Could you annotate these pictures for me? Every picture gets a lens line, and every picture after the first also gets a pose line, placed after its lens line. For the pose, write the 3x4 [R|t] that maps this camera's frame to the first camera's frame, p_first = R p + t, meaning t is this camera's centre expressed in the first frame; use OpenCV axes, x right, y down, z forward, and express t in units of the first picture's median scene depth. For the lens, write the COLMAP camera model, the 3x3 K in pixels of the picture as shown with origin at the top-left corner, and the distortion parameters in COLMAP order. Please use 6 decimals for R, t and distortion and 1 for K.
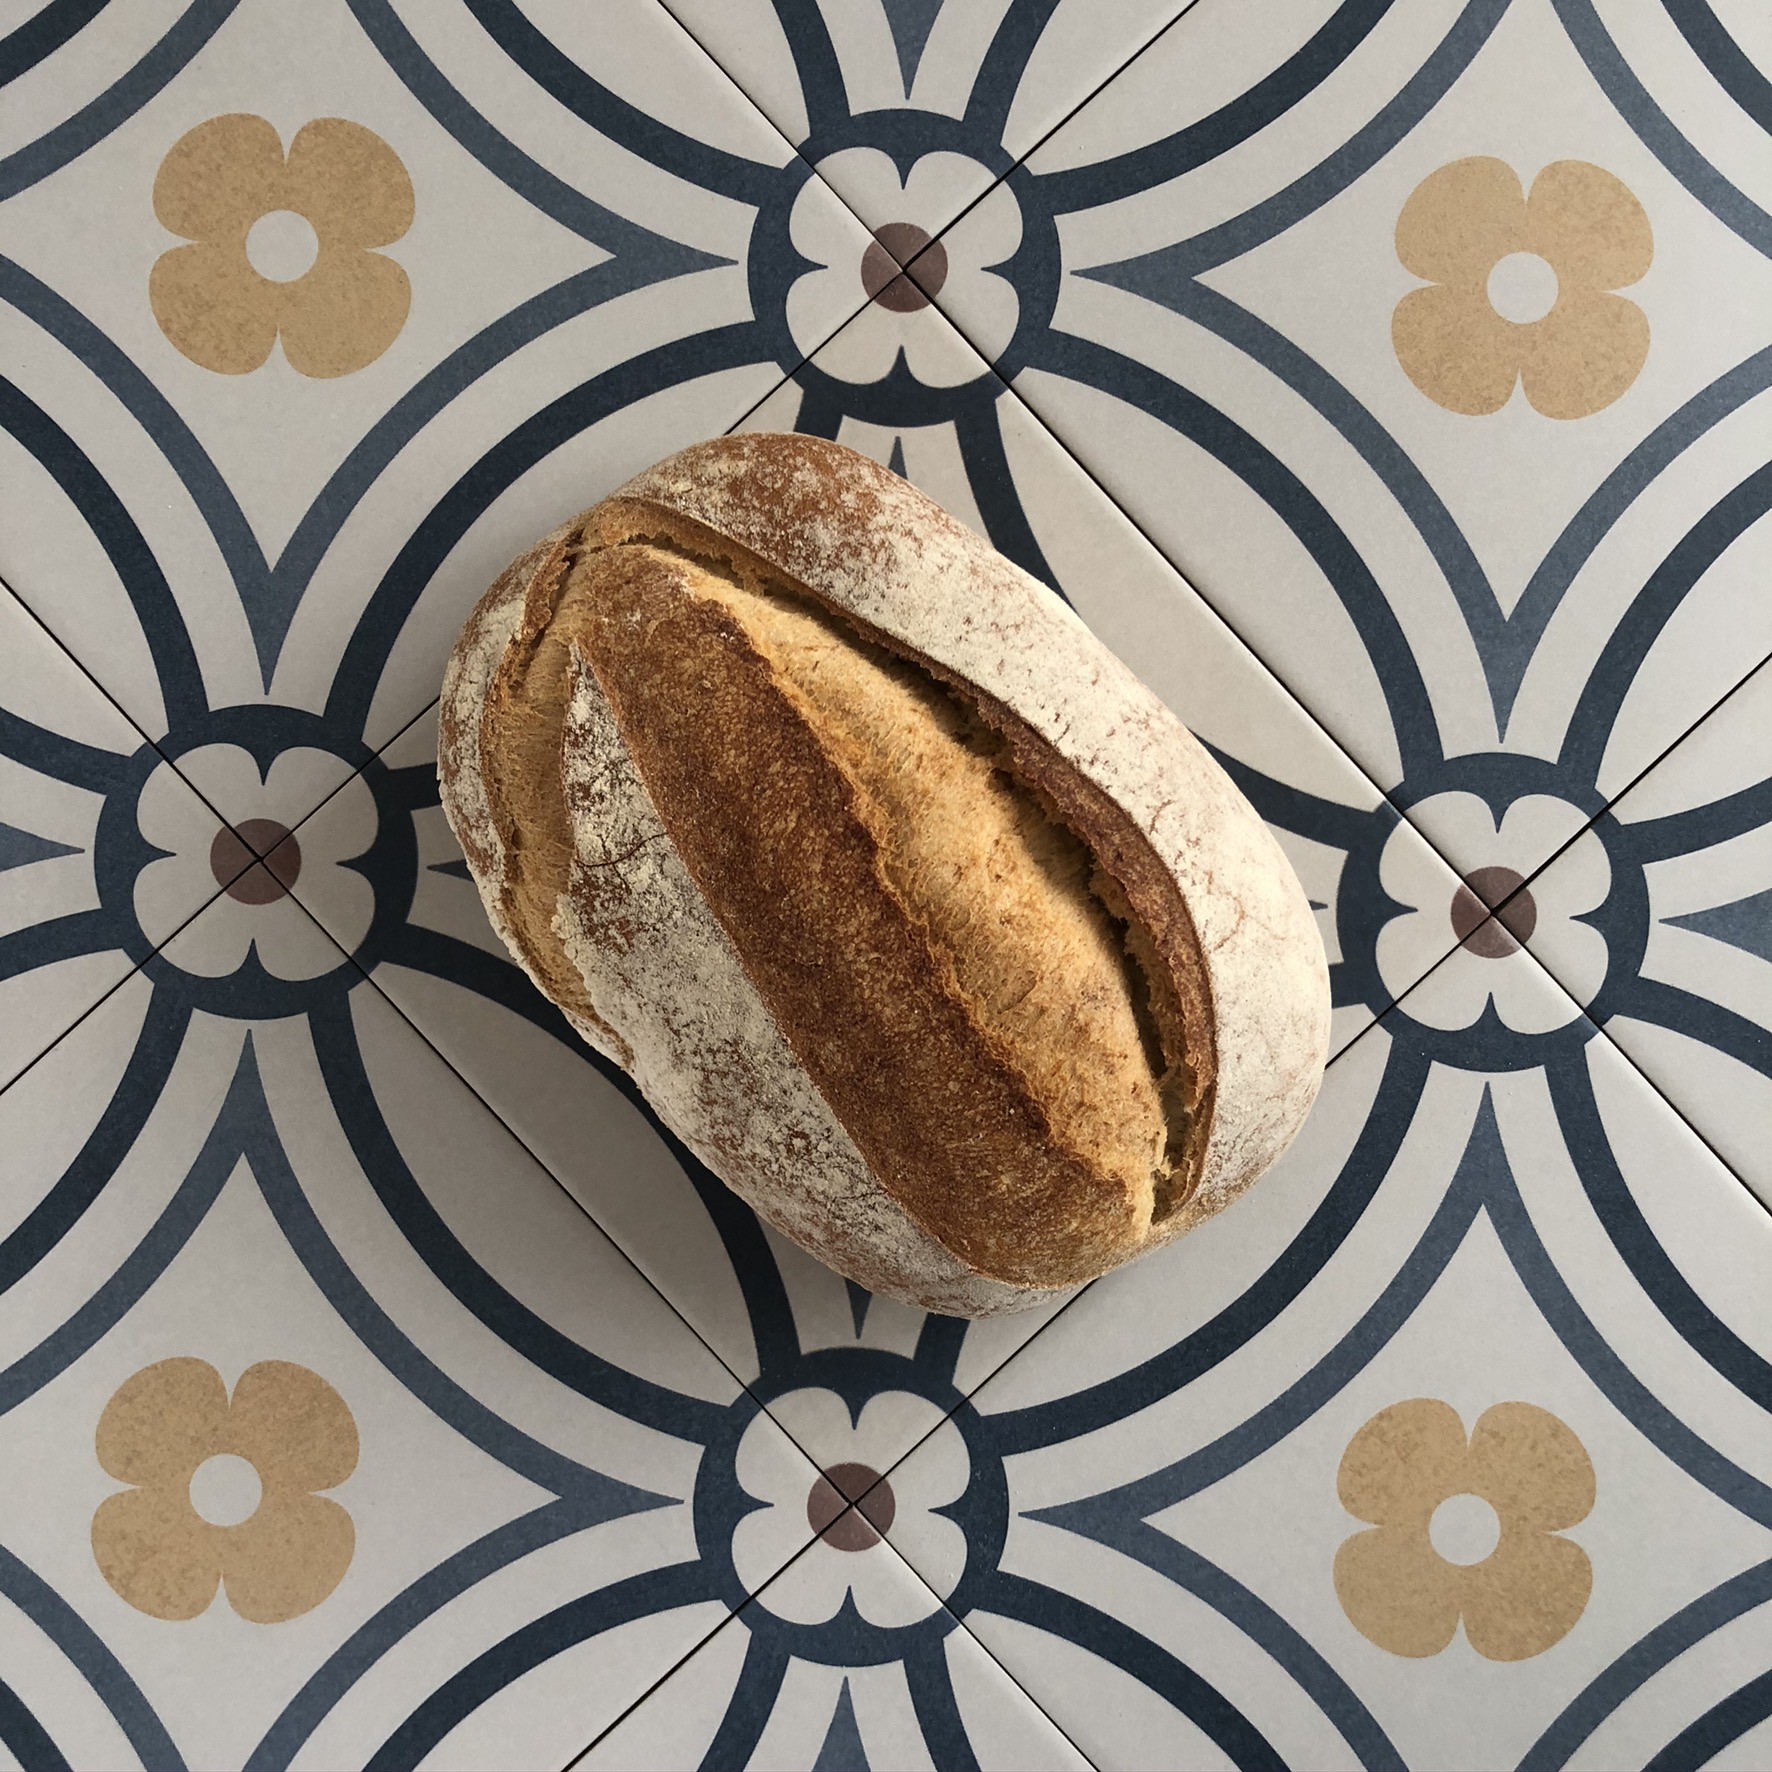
lens RADIAL K [[1815.2, 0, 880.1], [0, 1815.2, 886.7], [0, 0, 1]] dist [0.173613, -0.557050]
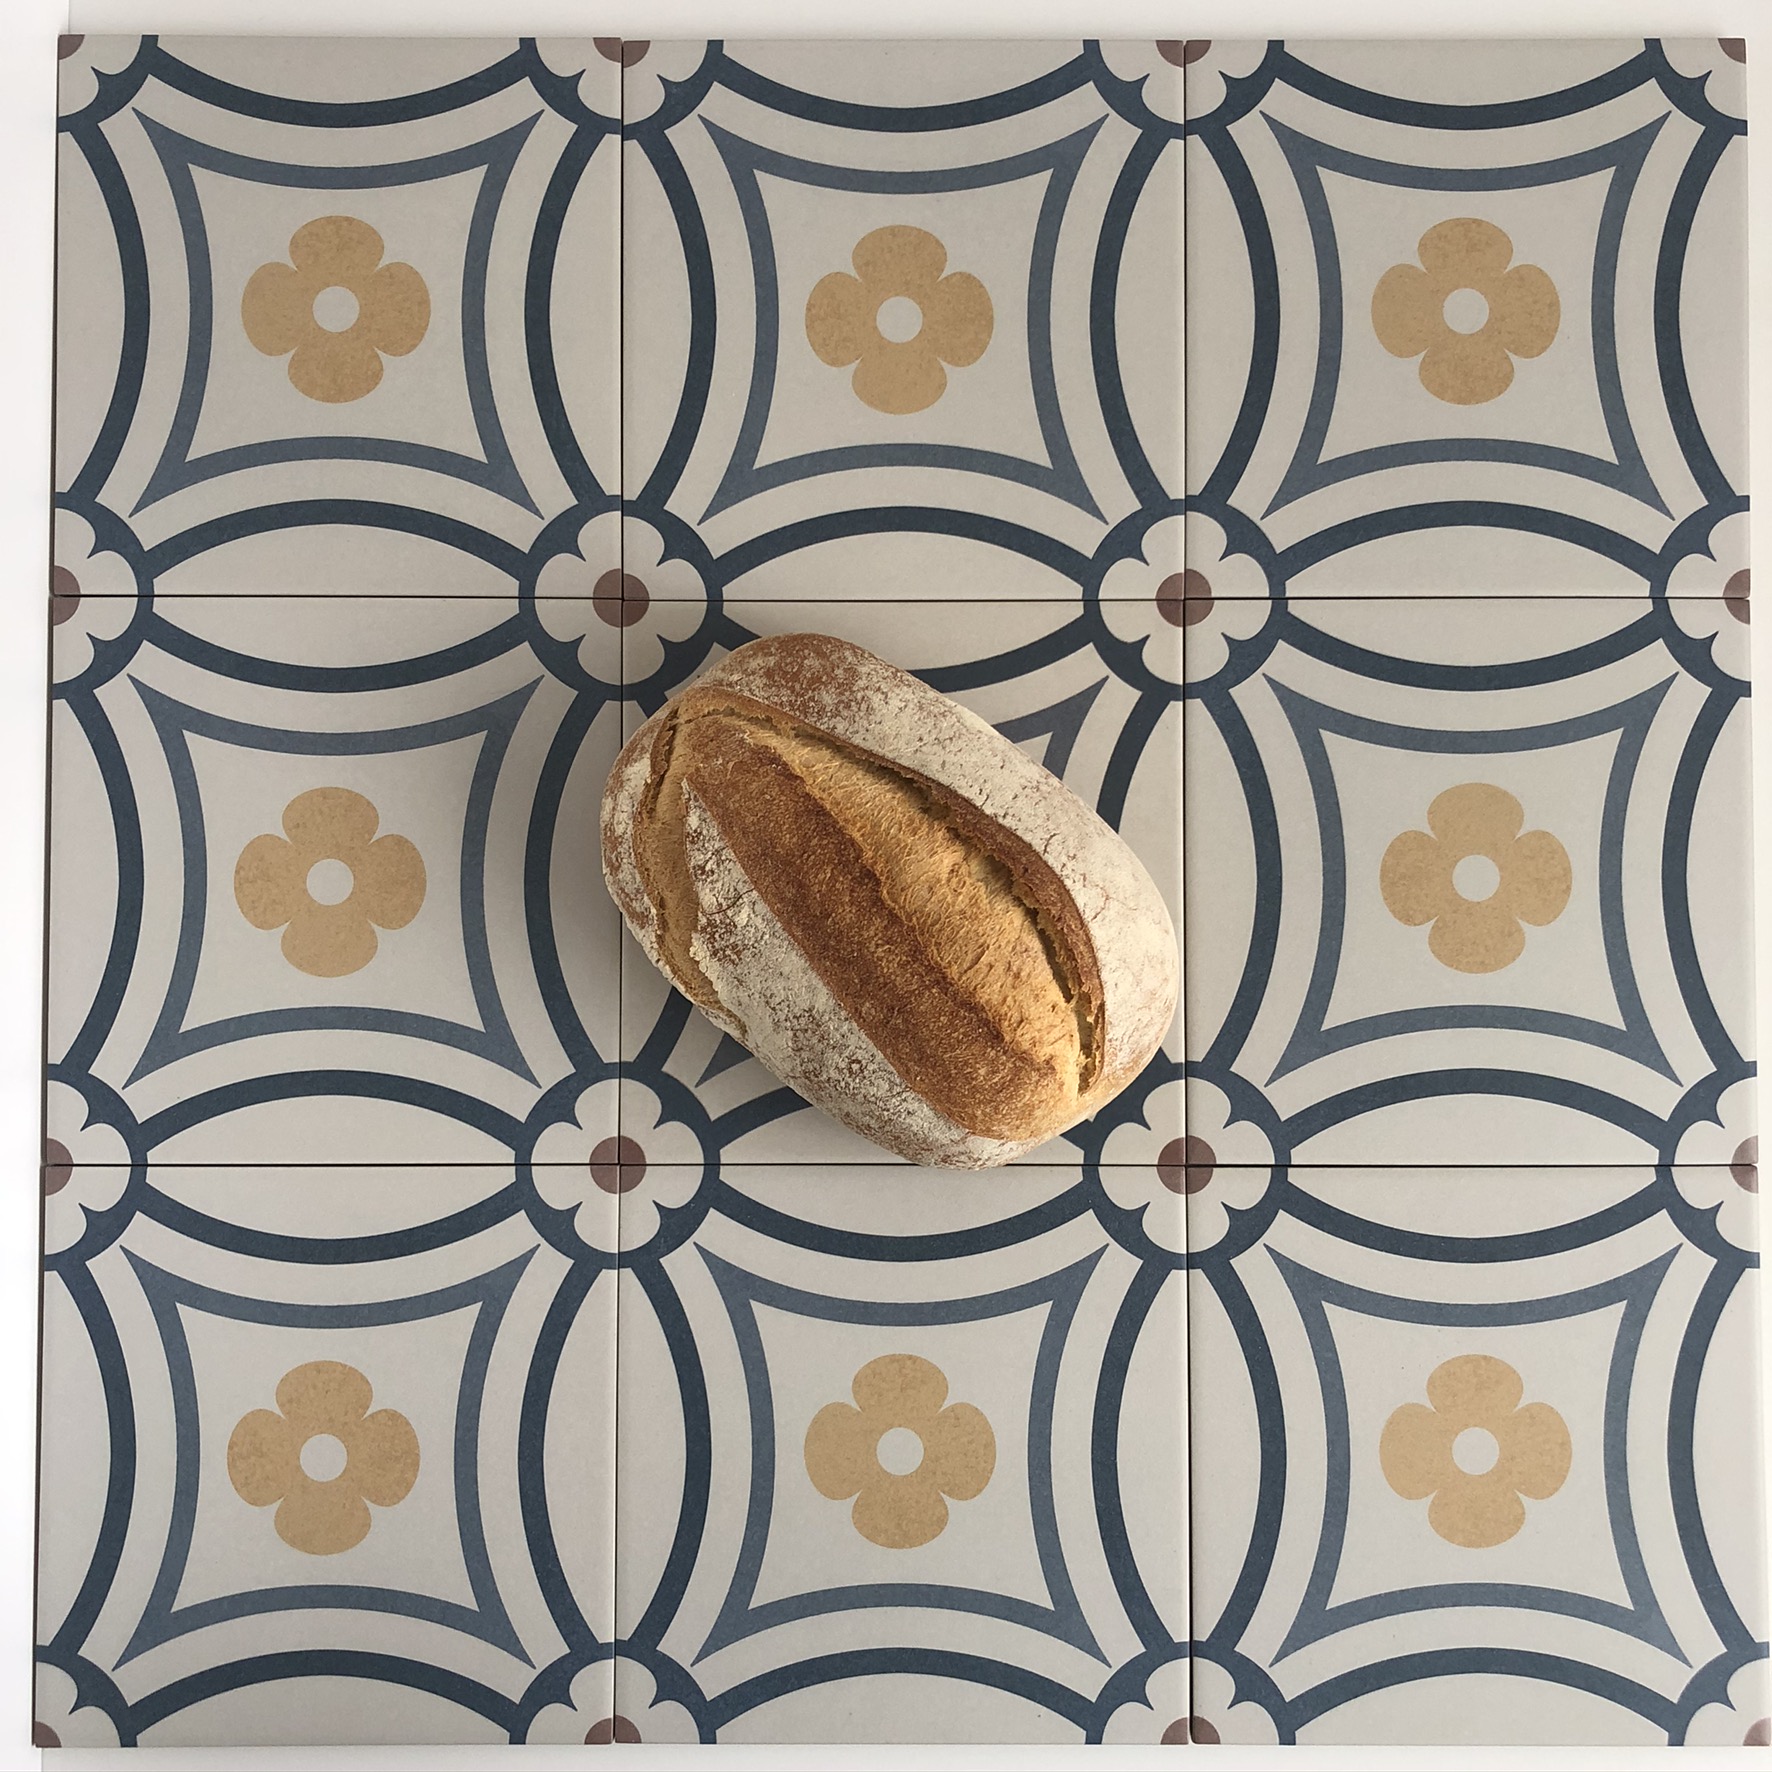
lens RADIAL K [[1968.1, 0, 901.4], [0, 1968.1, 931.9], [0, 0, 1]] dist [0.200526, 0.000737]
pose [[0.993042, -0.117700, -0.003765, 0.017641], [0.117628, 0.992935, -0.015619, 0.052352], [0.005576, 0.015068, 0.999871, -0.778998]]
